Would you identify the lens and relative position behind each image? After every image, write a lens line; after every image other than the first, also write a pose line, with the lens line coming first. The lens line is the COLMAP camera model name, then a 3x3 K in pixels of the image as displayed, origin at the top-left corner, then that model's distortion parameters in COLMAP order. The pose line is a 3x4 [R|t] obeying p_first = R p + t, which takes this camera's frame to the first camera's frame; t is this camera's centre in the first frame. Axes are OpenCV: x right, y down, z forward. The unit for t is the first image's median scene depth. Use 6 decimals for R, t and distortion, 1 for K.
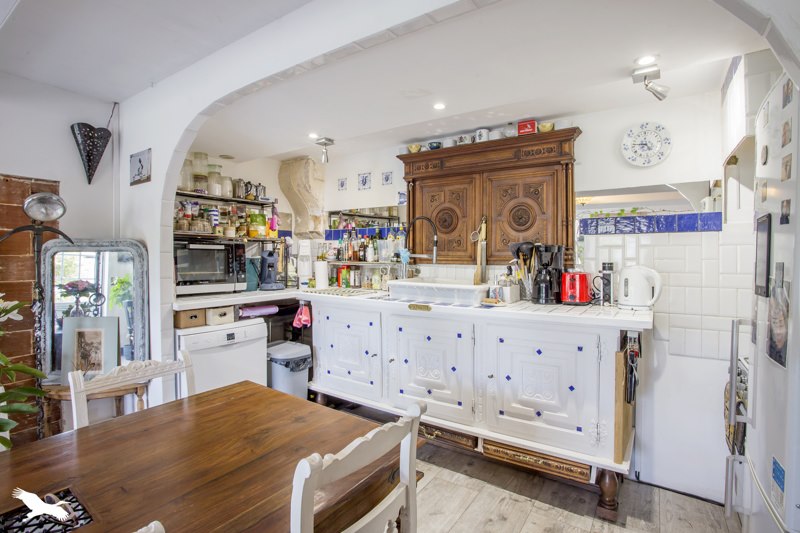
lens RADIAL K [[393.9, 0, 397.7], [0, 393.9, 264.5], [0, 0, 1]] dist [-0.032870, -0.000109]
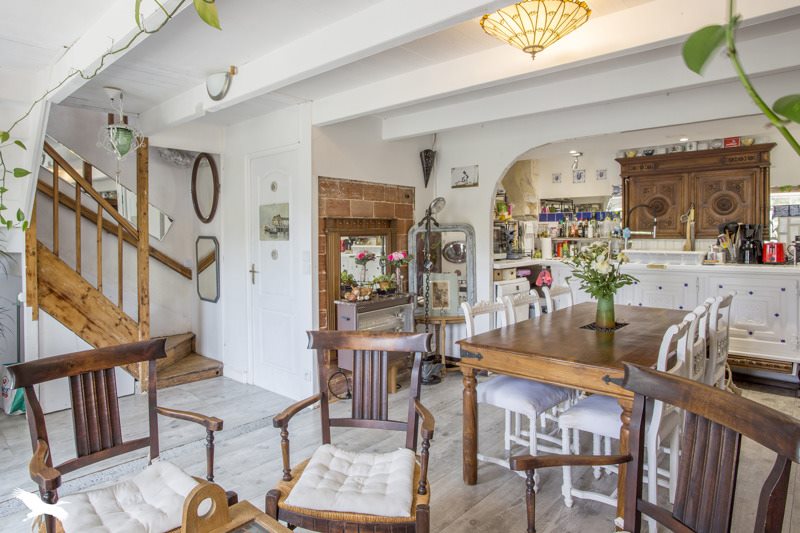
lens RADIAL K [[487.5, 0, 405.3], [0, 487.5, 250.3], [0, 0, 1]] dist [0.037460, 0.011277]
pose [[0.996175, -0.006297, -0.087159, -0.656321], [0.007188, 0.999925, 0.009914, 0.018032], [0.087090, -0.010502, 0.996145, -0.859209]]
